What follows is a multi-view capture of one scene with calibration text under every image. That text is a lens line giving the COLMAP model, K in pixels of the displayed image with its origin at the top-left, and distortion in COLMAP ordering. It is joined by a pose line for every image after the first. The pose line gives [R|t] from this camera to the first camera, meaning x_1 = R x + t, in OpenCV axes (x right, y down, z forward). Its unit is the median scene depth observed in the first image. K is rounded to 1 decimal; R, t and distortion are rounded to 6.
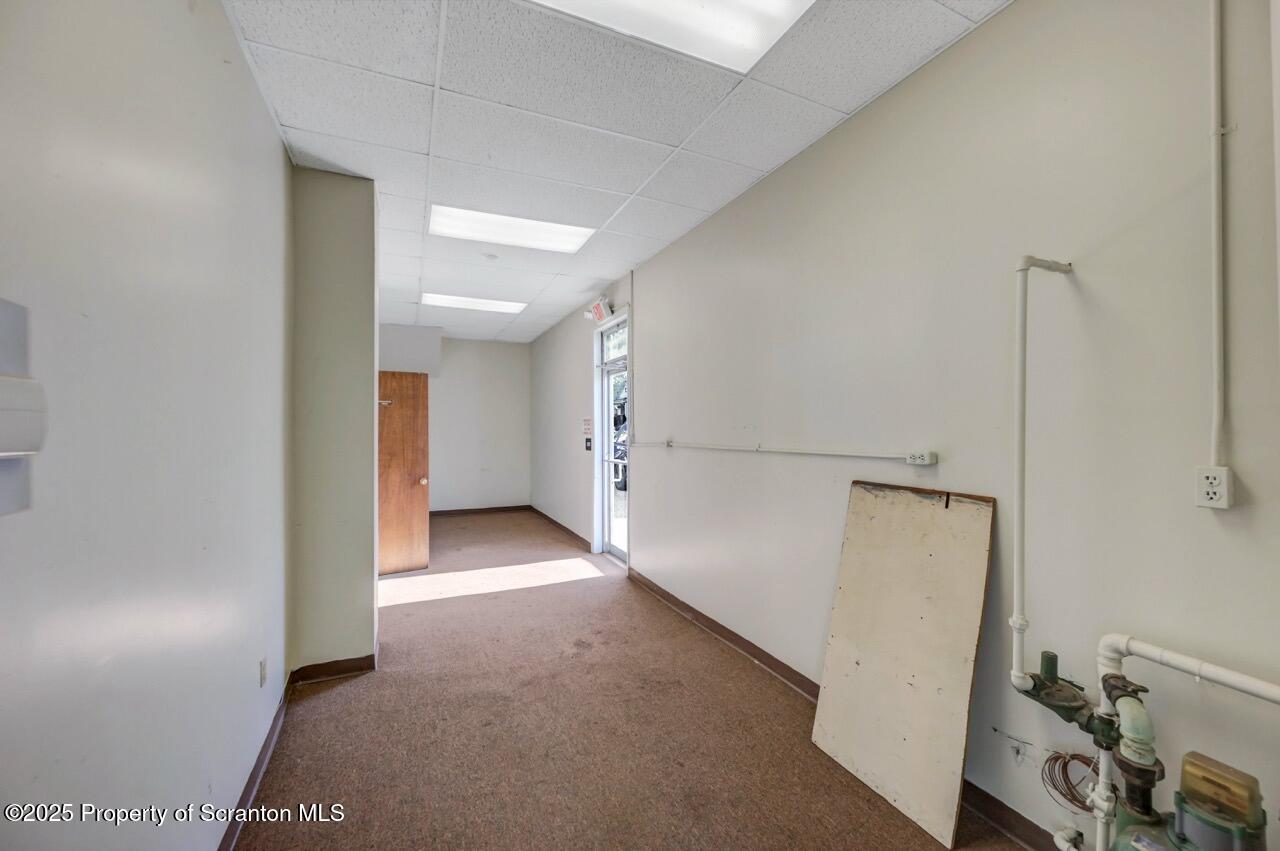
lens RADIAL K [[509.8, 0, 641.8], [0, 509.8, 427.6], [0, 0, 1]] dist [0.000226, -0.000010]
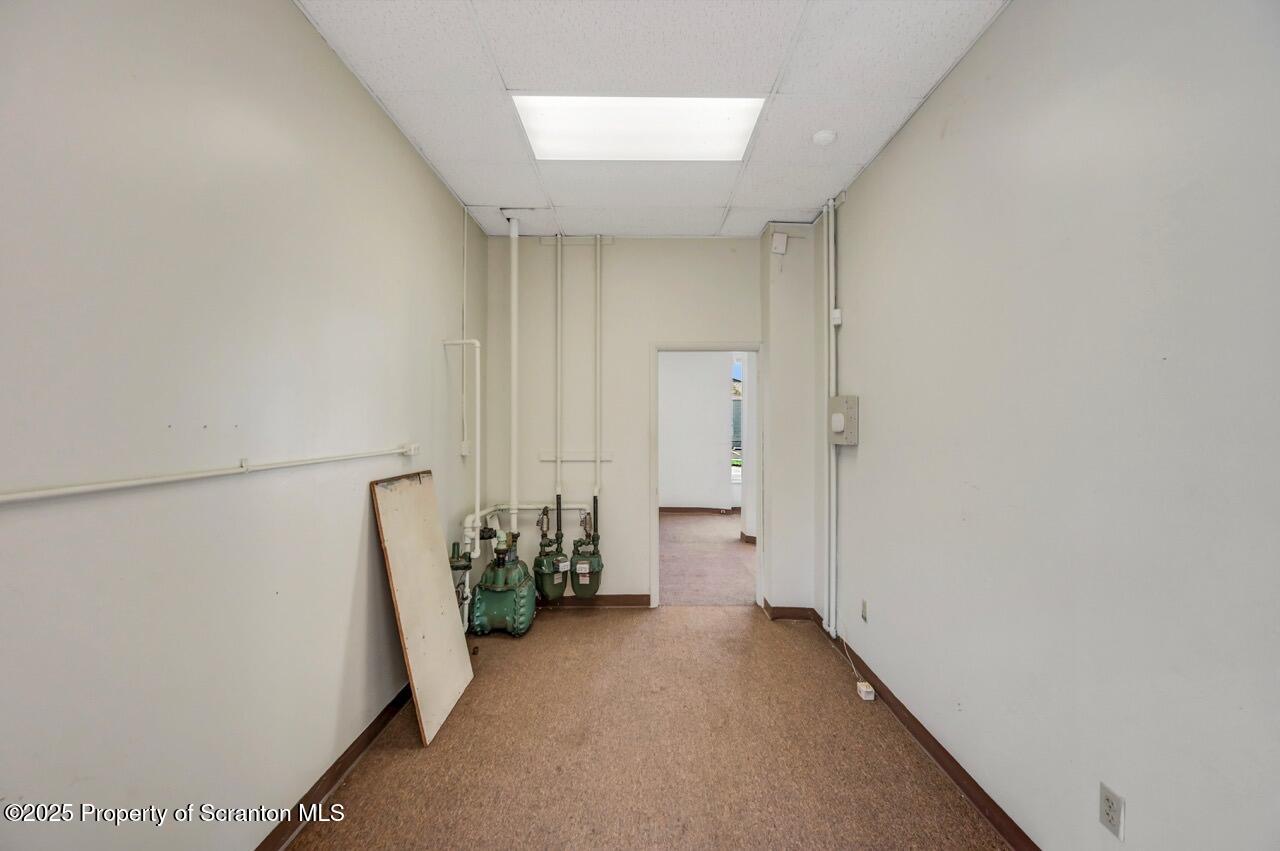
lens RADIAL K [[509.8, 0, 642.4], [0, 509.8, 424.7], [0, 0, 1]] dist [0.000226, -0.000010]
pose [[-0.906800, -0.003058, 0.421551, -0.486635], [-0.002921, 0.999995, 0.000971, -0.004237], [-0.421552, -0.000351, -0.906804, 1.841755]]
